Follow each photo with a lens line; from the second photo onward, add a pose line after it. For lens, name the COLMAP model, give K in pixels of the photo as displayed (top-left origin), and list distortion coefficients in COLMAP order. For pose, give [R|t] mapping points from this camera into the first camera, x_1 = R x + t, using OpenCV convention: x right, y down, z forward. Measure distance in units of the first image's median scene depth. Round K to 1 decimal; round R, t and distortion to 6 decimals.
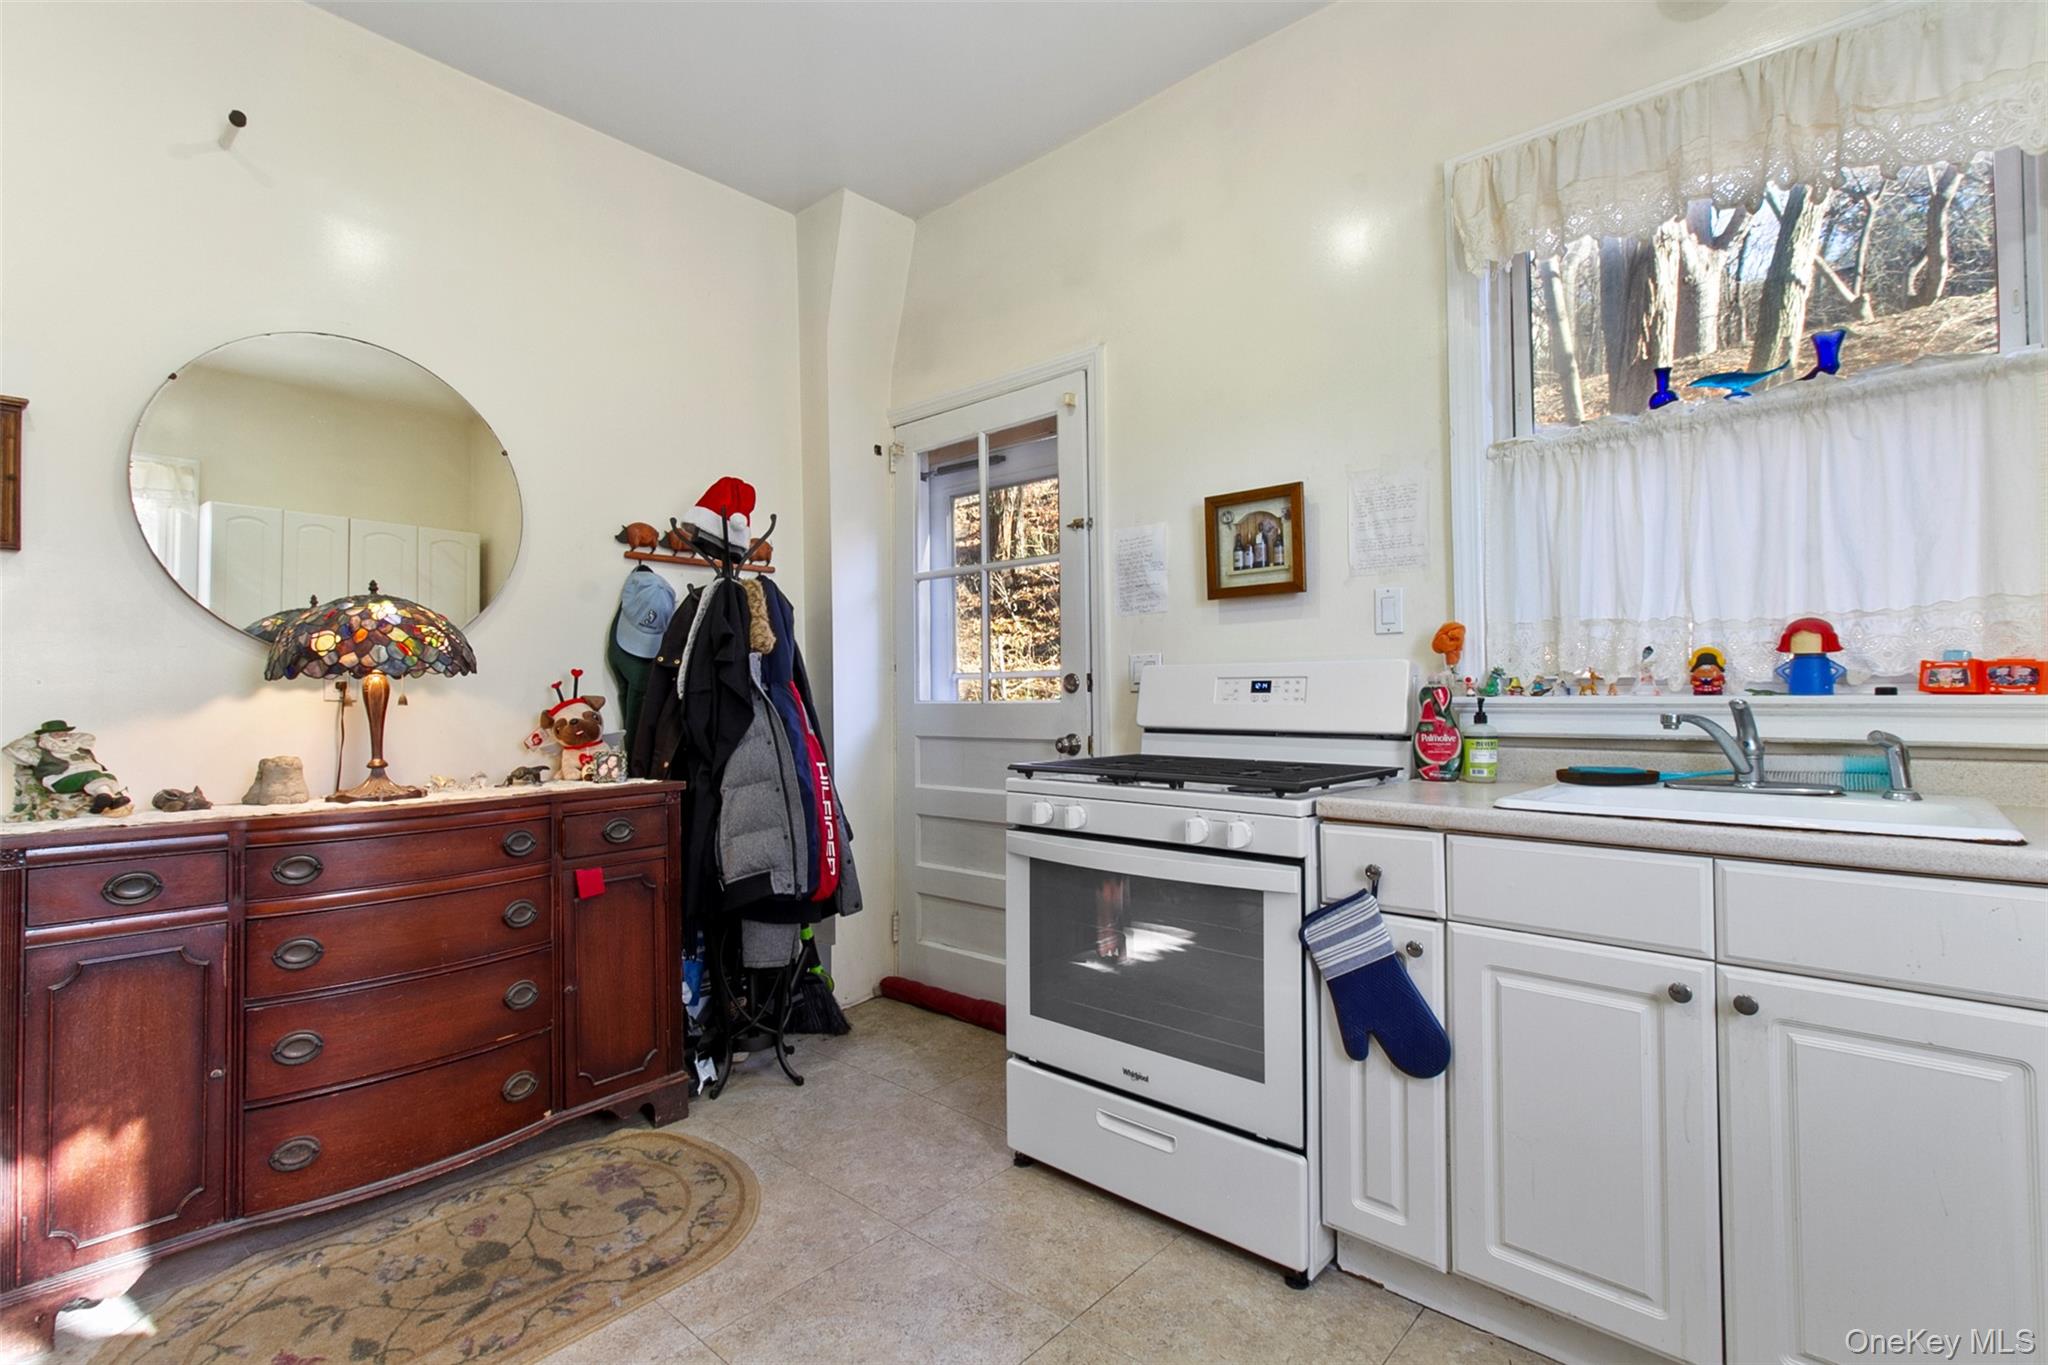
lens RADIAL K [[932.5, 0, 1022.9], [0, 932.5, 688.7], [0, 0, 1]] dist [0.001146, 0.000092]
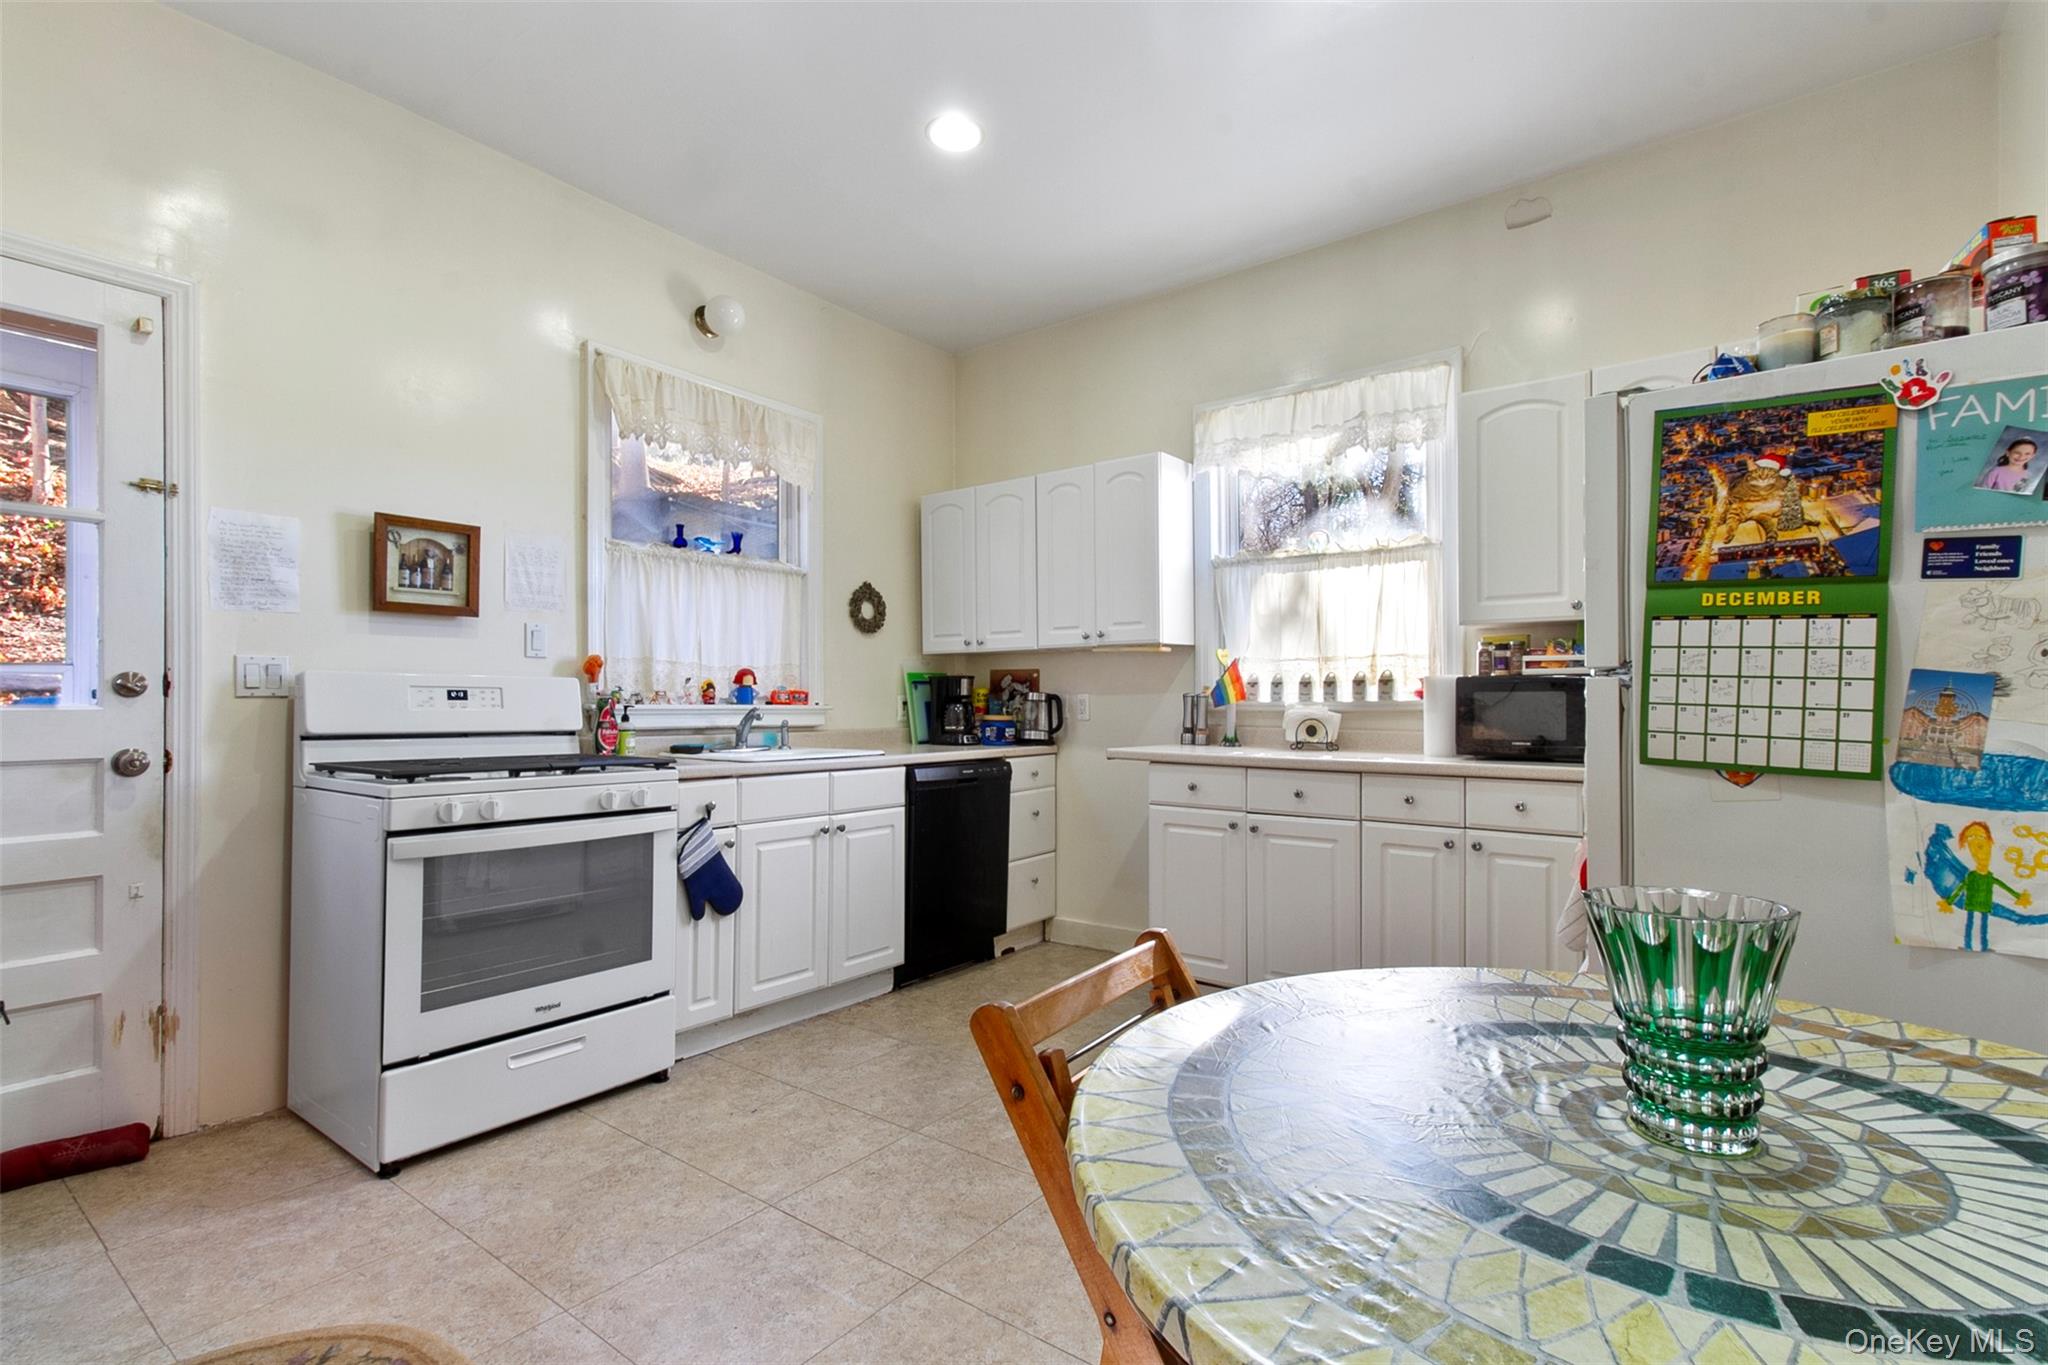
lens RADIAL K [[946.1, 0, 1023.4], [0, 946.1, 695.1], [0, 0, 1]] dist [0.004410, 0.000632]
pose [[-0.071103, 0.014407, 0.997365, -1.078746], [-0.012710, 0.999801, -0.015348, 0.007749], [-0.997388, -0.013768, -0.070906, 0.417379]]
